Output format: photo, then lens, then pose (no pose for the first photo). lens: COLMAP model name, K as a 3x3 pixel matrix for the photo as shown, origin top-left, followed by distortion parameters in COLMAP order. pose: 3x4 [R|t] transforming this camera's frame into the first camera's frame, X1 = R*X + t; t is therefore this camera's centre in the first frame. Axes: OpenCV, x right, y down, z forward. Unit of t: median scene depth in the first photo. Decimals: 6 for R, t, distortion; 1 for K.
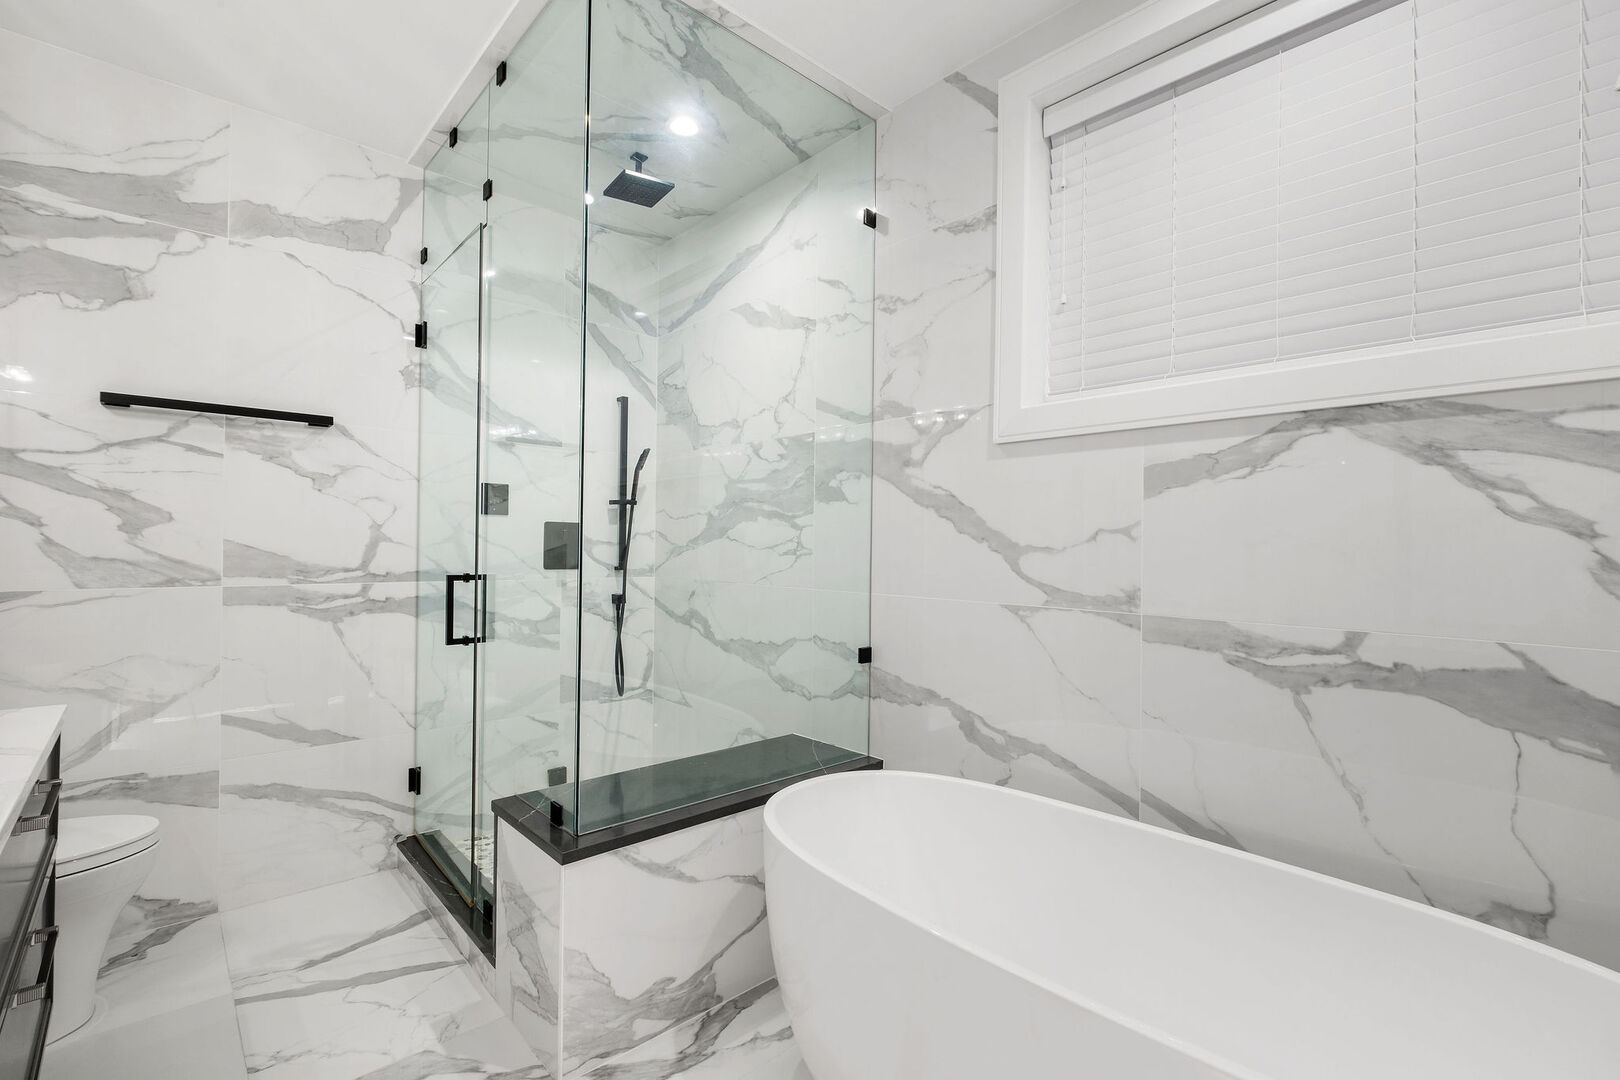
lens RADIAL K [[716.1, 0, 797.6], [0, 716.1, 554.8], [0, 0, 1]] dist [-0.011576, -0.000330]
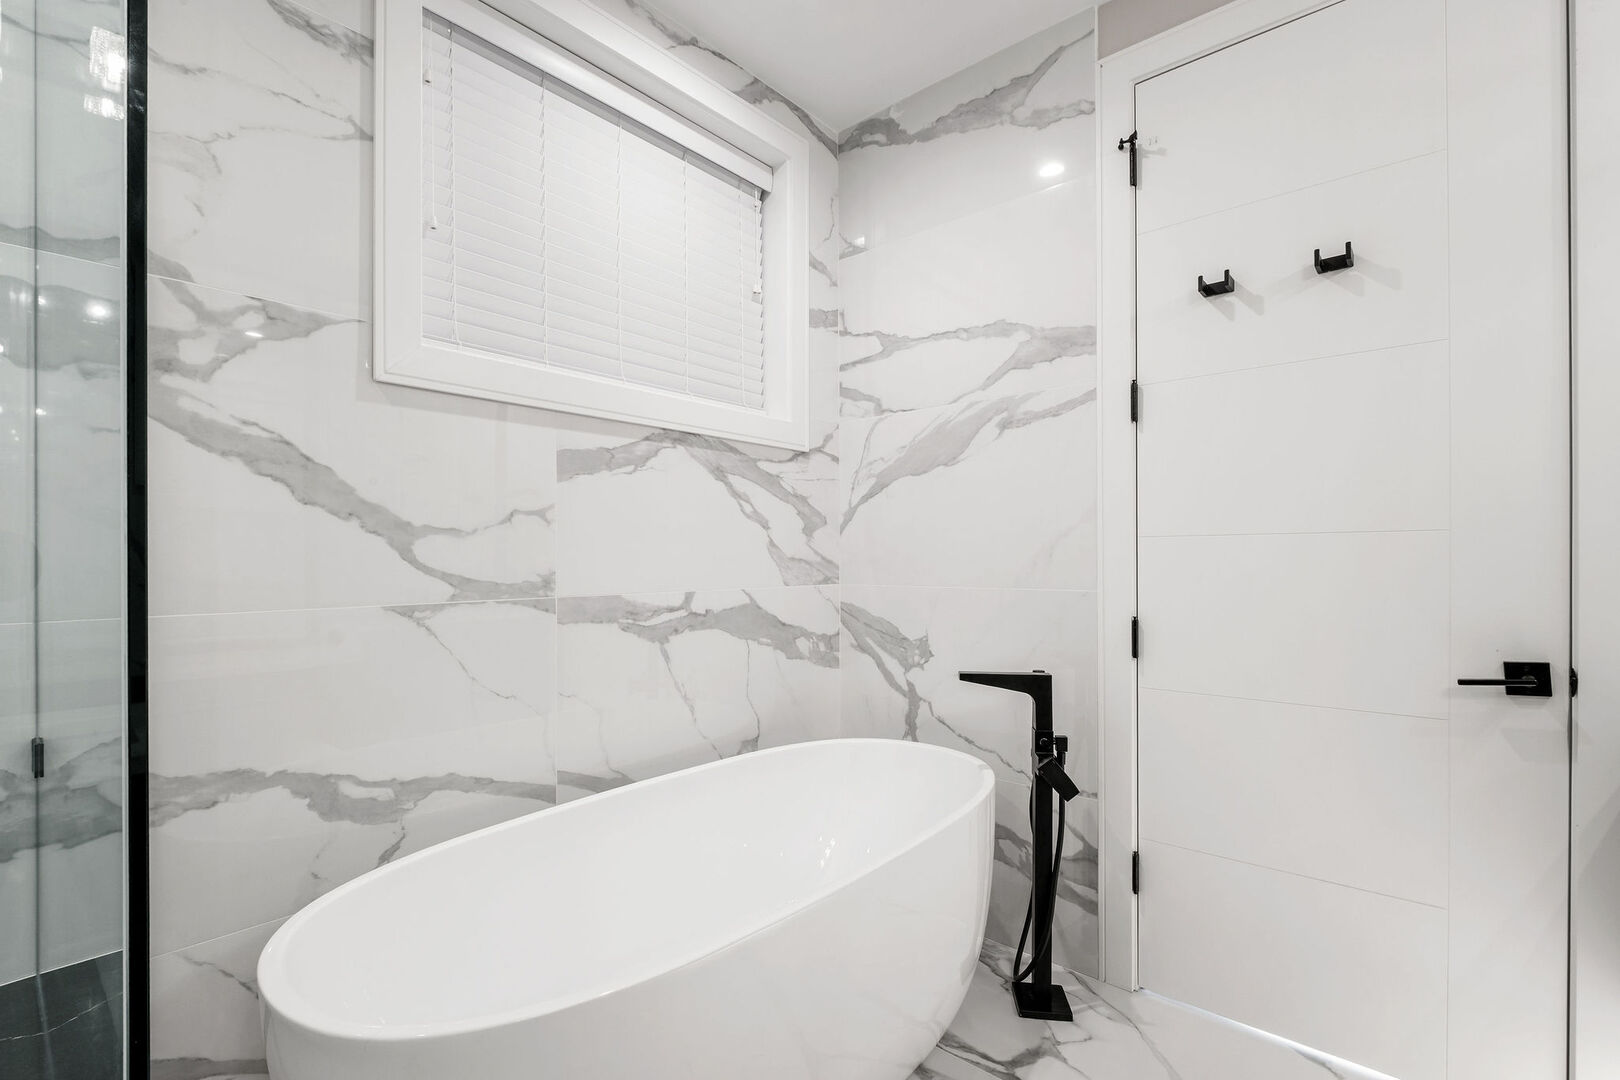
lens RADIAL K [[716.1, 0, 797.6], [0, 716.1, 554.8], [0, 0, 1]] dist [-0.011576, -0.000330]
pose [[-0.100077, -0.019396, 0.994791, -0.559480], [0.004203, 0.999793, 0.019916, 0.005265], [-0.994971, 0.006174, -0.099974, 0.784755]]
